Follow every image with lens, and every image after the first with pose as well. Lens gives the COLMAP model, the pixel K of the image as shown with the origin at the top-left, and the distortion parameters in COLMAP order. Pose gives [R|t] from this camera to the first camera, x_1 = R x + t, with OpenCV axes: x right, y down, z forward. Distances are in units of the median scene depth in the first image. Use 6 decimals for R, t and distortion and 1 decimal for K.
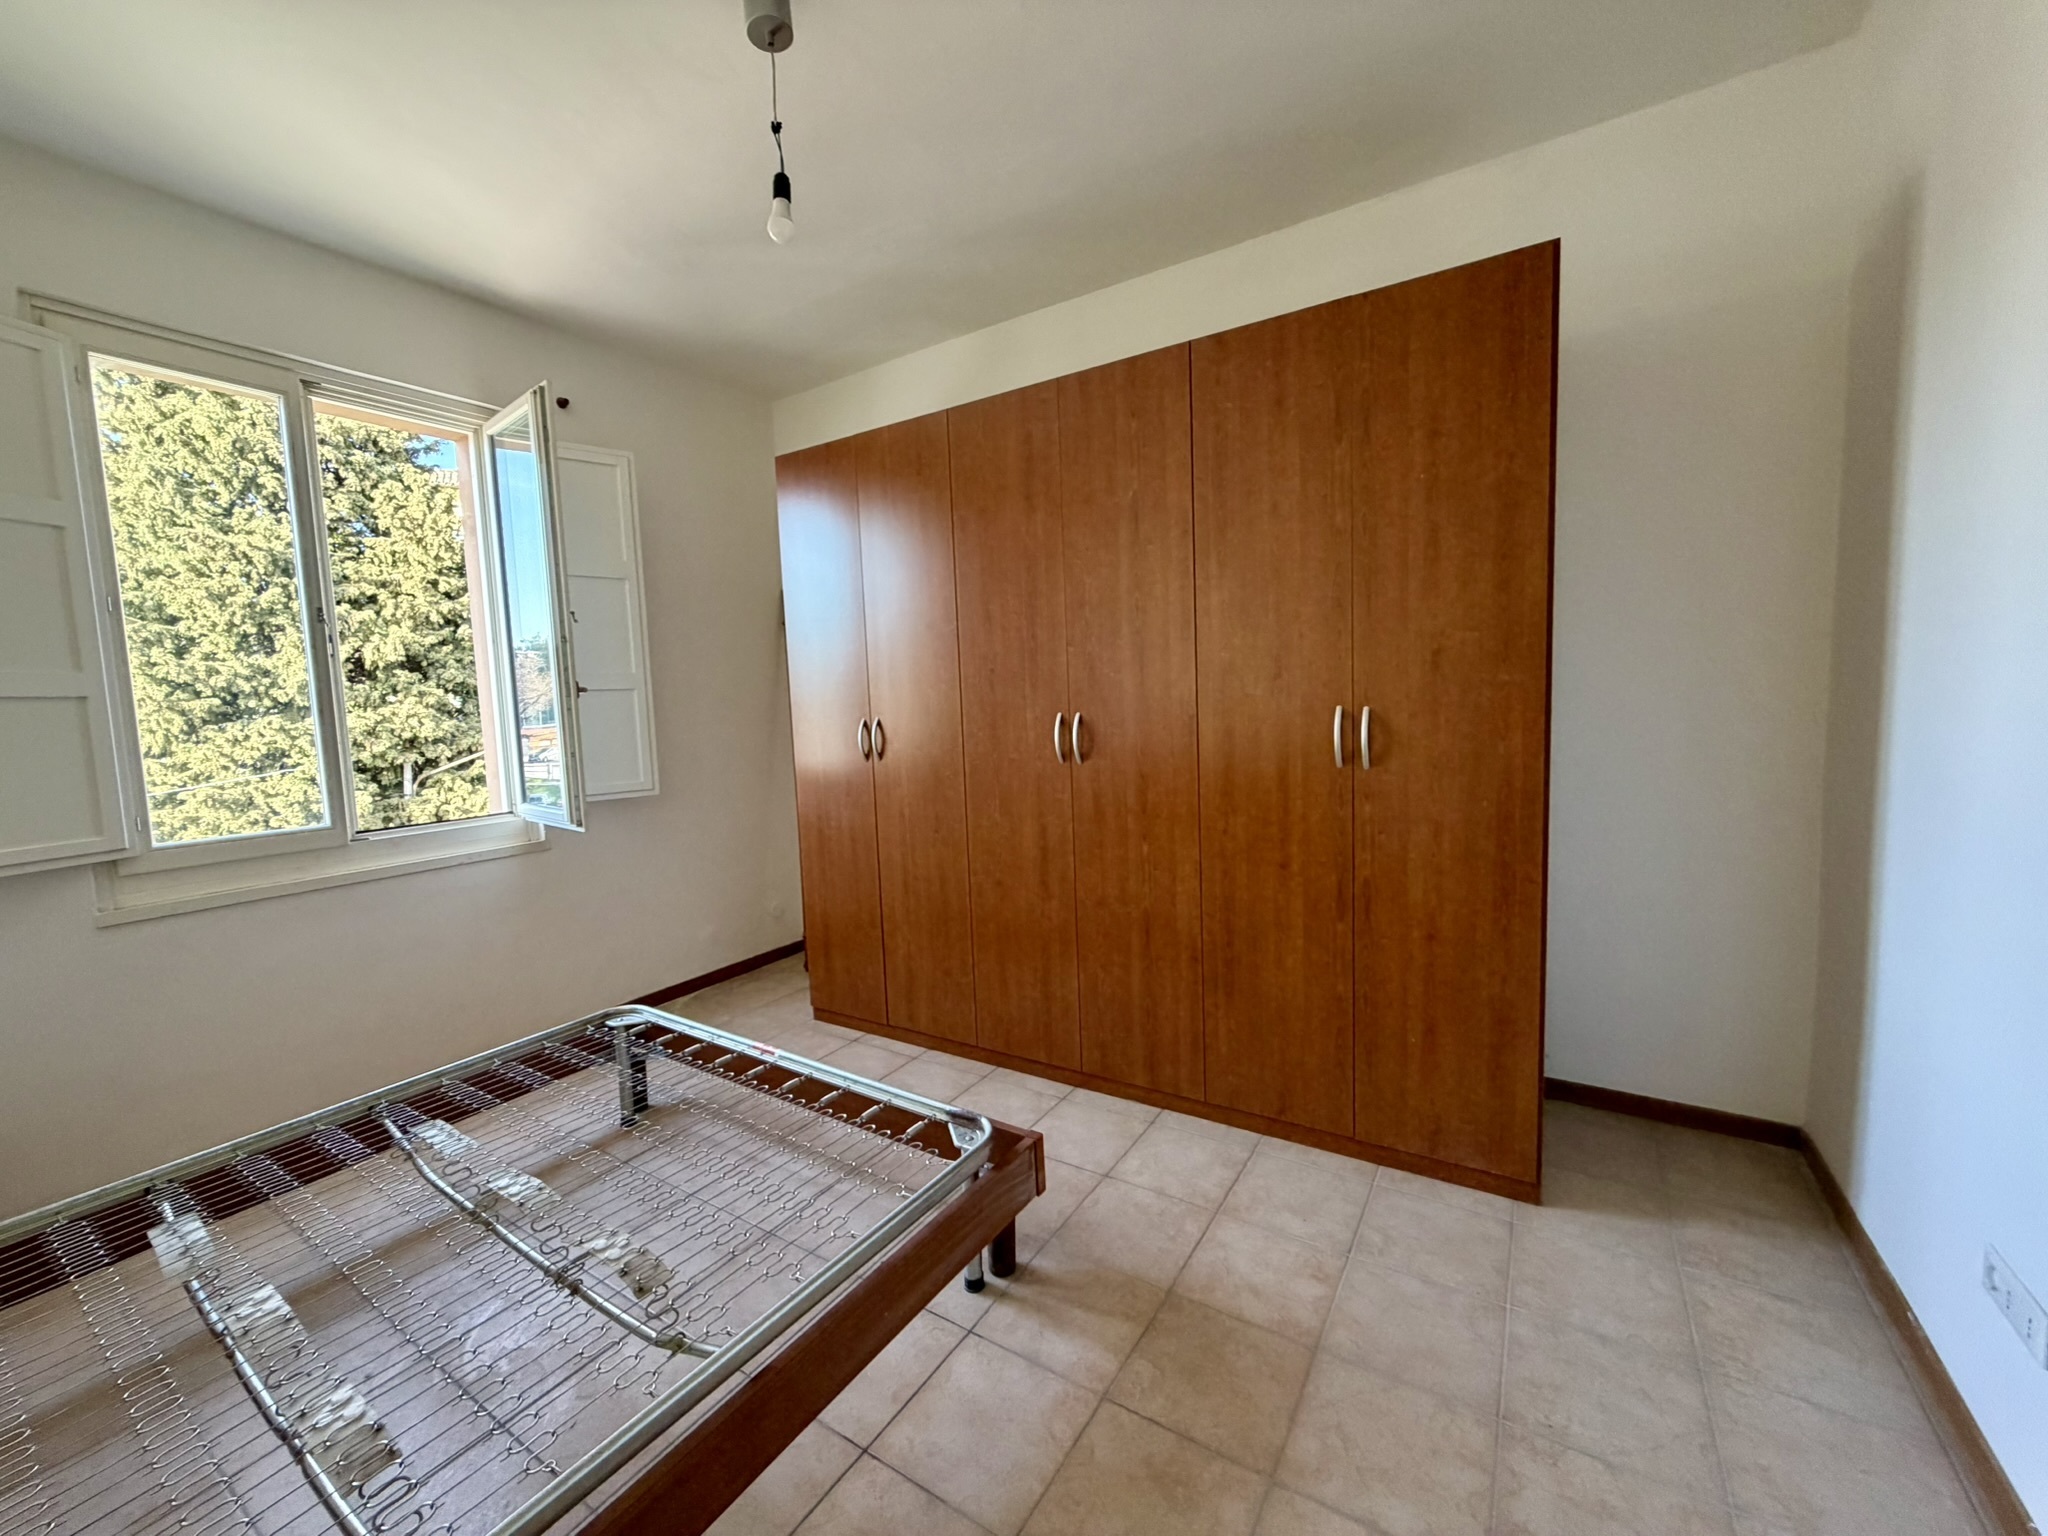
lens RADIAL K [[808.5, 0, 1011.1], [0, 808.5, 767.0], [0, 0, 1]] dist [-0.001252, 0.000472]
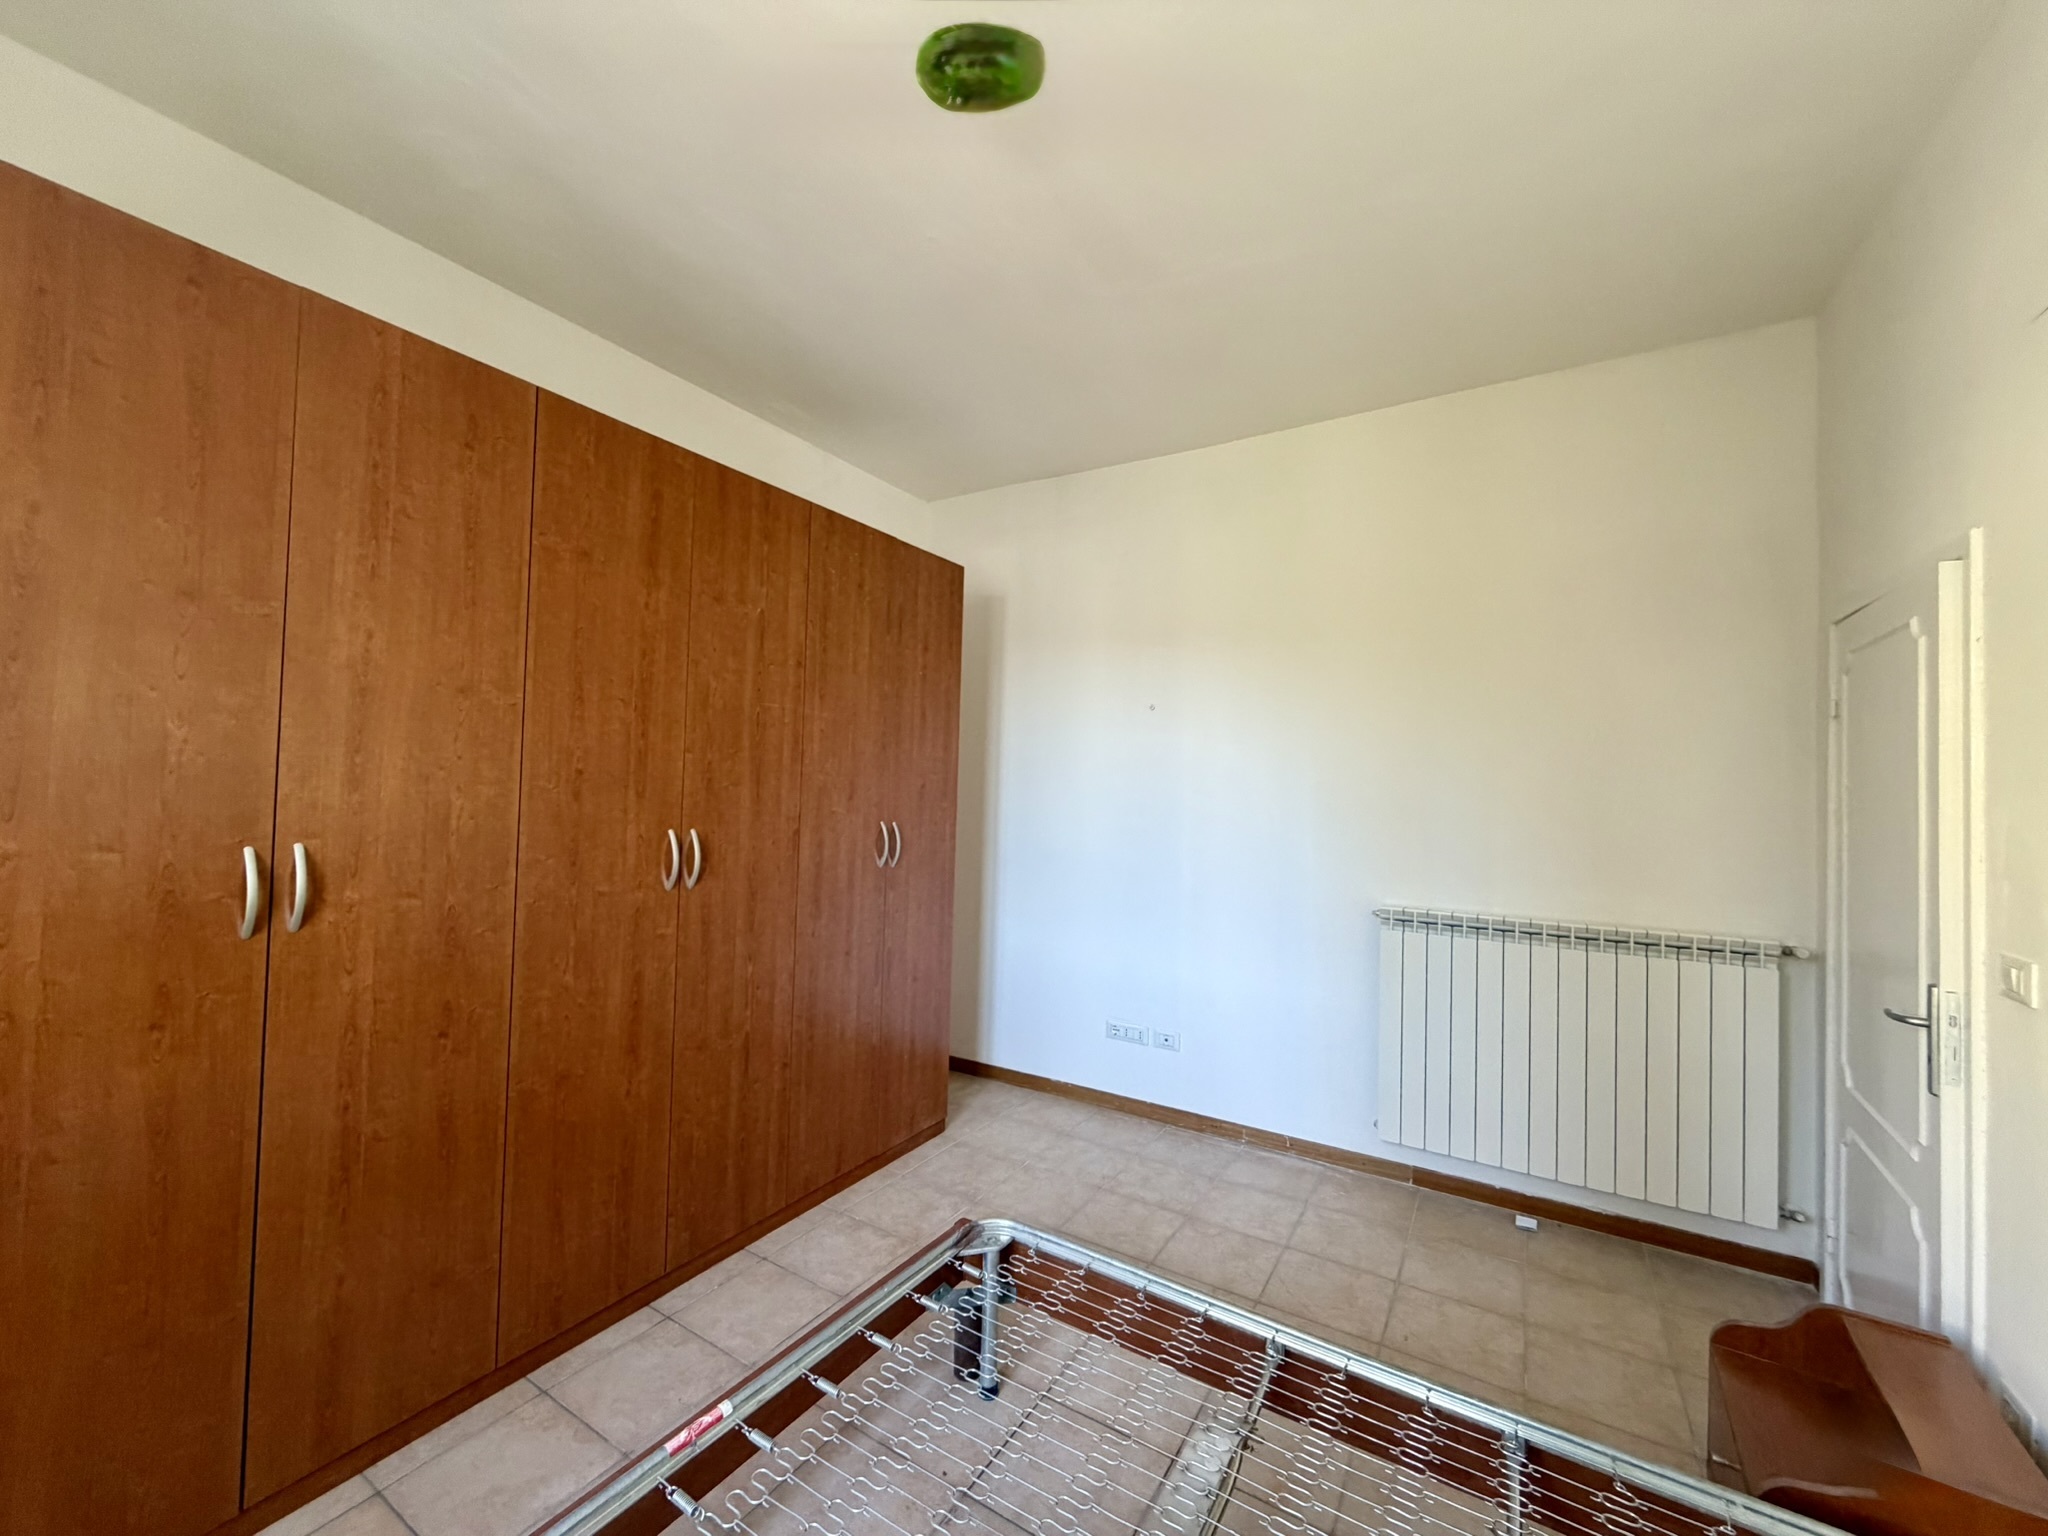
lens RADIAL K [[808.5, 0, 1008.1], [0, 808.5, 778.1], [0, 0, 1]] dist [-0.001252, 0.000472]
pose [[-0.009144, 0.052532, 0.998577, -0.904950], [0.070601, 0.996161, -0.051758, -0.060600], [-0.997463, 0.070028, -0.012818, 0.769282]]
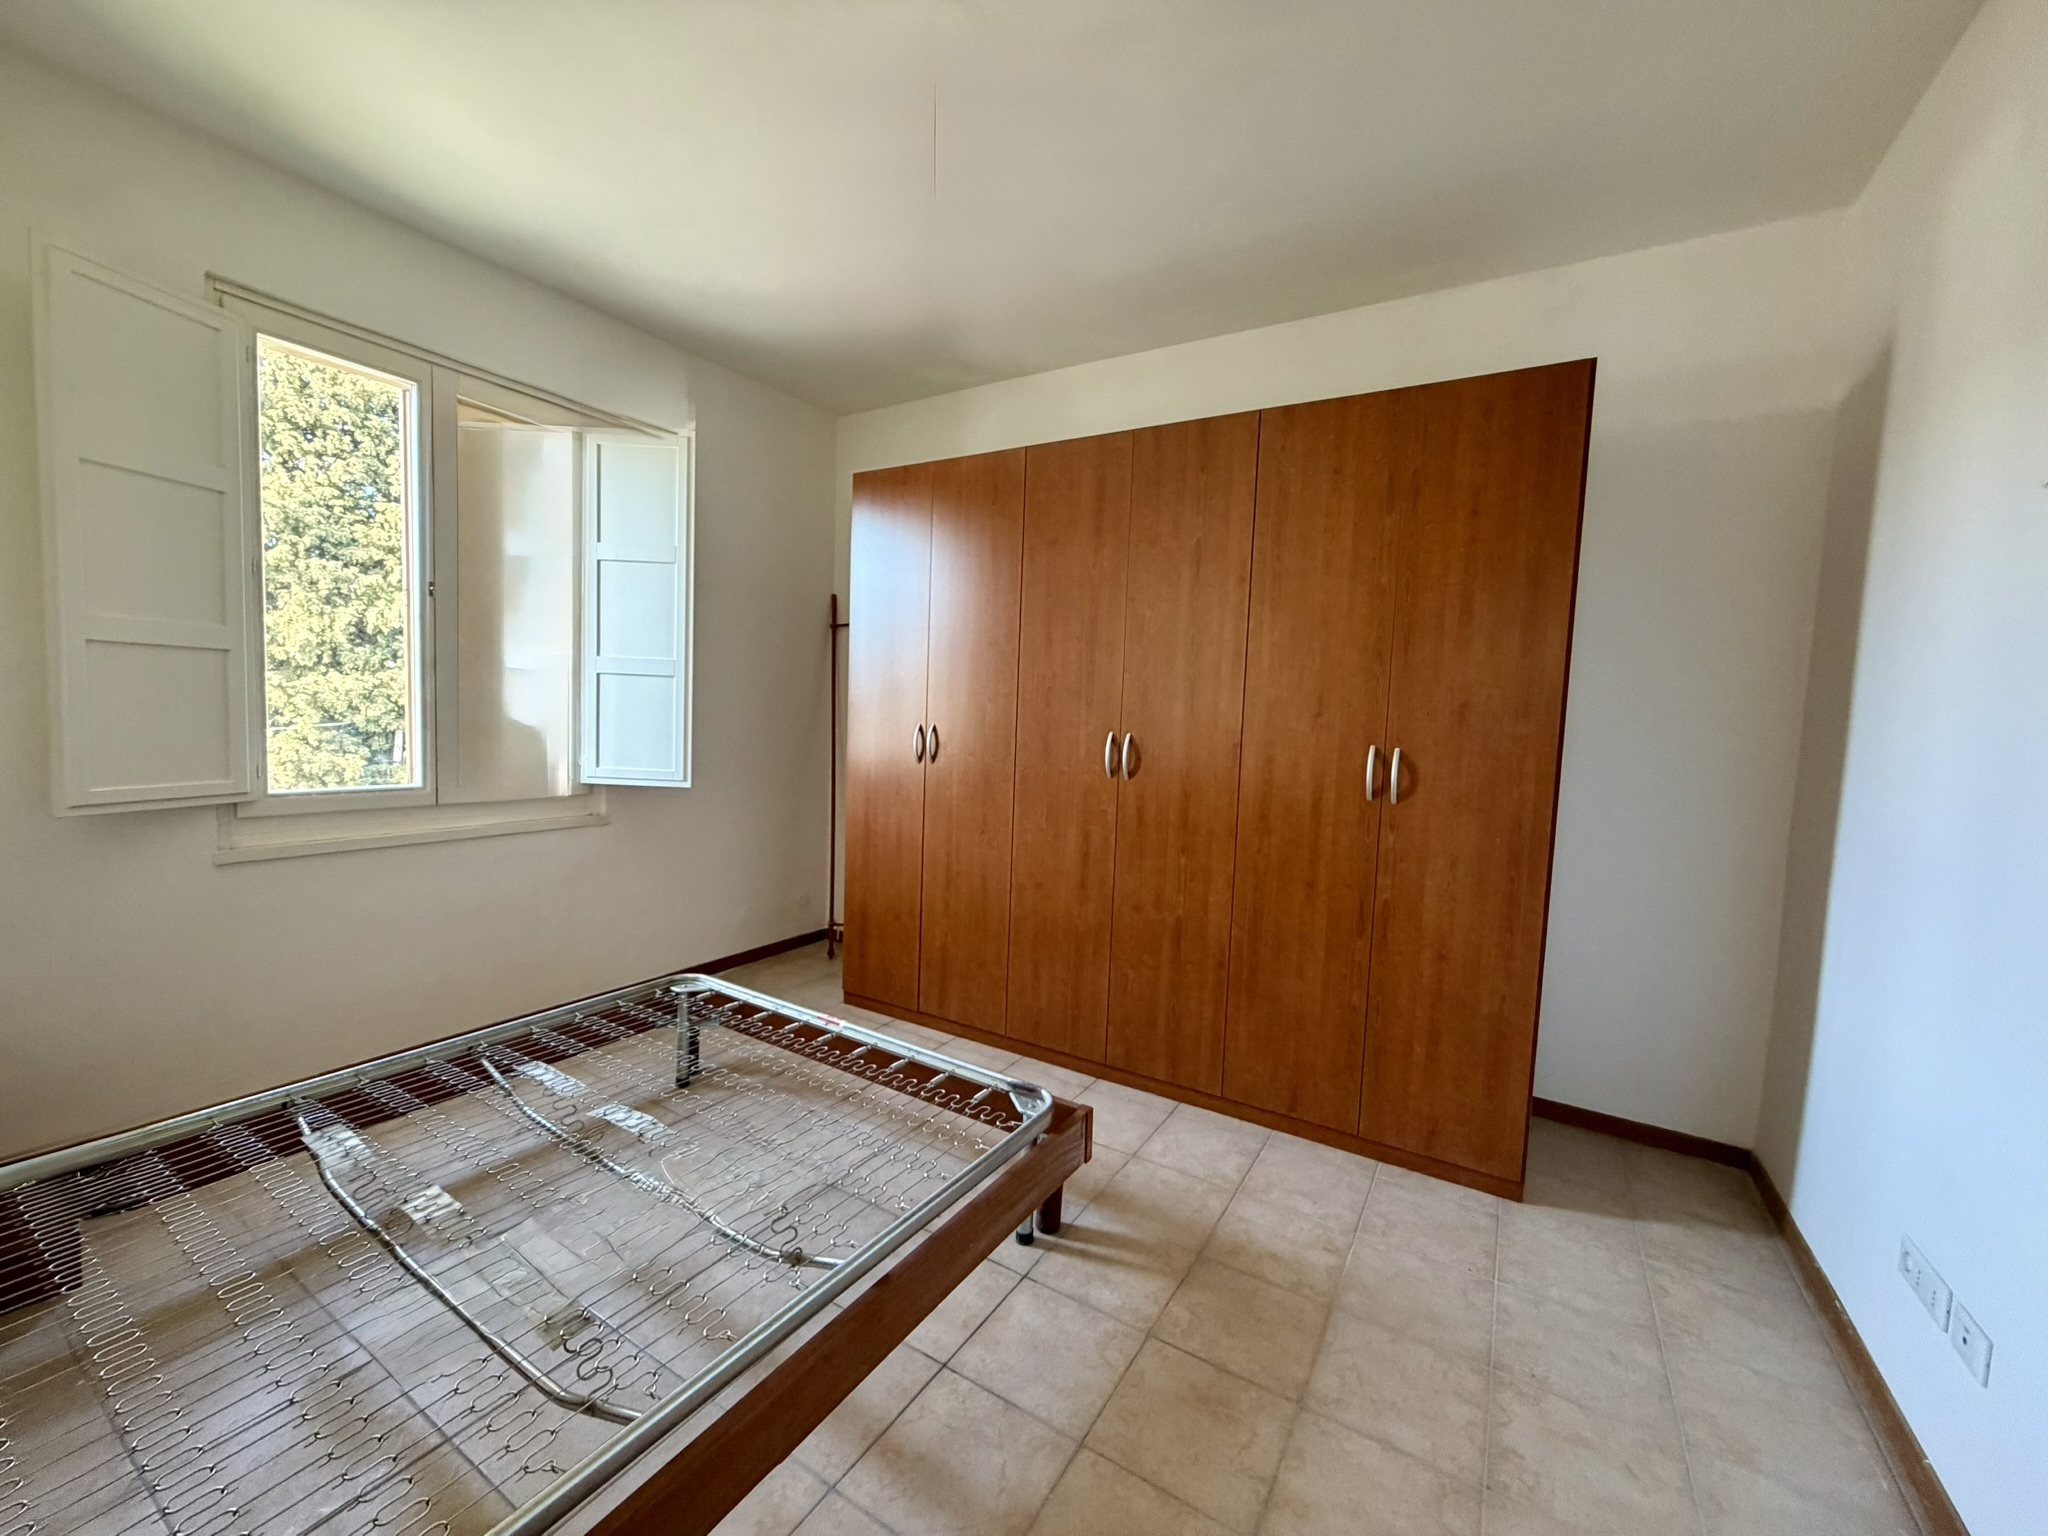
lens RADIAL K [[808.5, 0, 1013.5], [0, 808.5, 766.2], [0, 0, 1]] dist [-0.001252, 0.000472]
pose [[0.996833, 0.074436, 0.027991, -0.114973], [-0.073957, 0.997103, -0.017771, 0.009792], [-0.029233, 0.015645, 0.999450, -0.100749]]
